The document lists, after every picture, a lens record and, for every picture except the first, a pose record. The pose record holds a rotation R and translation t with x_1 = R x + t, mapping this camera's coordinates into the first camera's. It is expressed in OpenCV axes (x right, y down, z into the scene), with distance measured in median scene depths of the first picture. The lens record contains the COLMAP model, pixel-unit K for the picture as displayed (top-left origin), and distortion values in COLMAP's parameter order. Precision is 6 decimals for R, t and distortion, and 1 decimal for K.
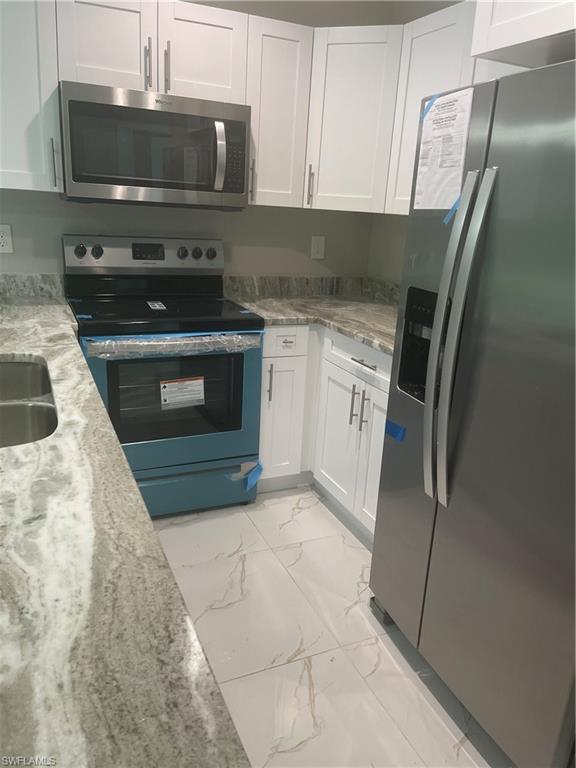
lens RADIAL K [[586.1, 0, 290.8], [0, 586.1, 373.9], [0, 0, 1]] dist [-0.000340, 0.000218]
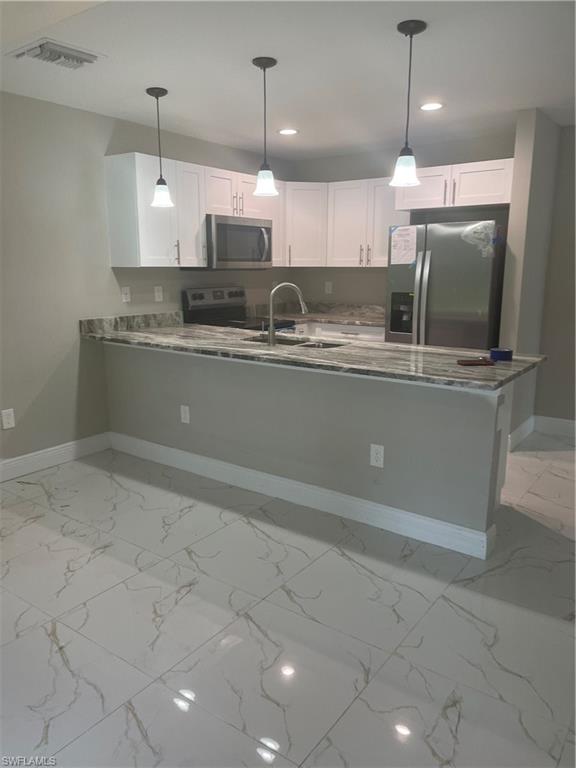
lens RADIAL K [[582.4, 0, 288.0], [0, 582.4, 384.0], [0, 0, 1]] dist [-0.007140, -0.010676]
pose [[0.879742, -0.156279, 0.449033, -1.012587], [0.183428, 0.982881, -0.017294, 0.152200], [-0.438643, 0.097579, 0.893348, -0.780207]]
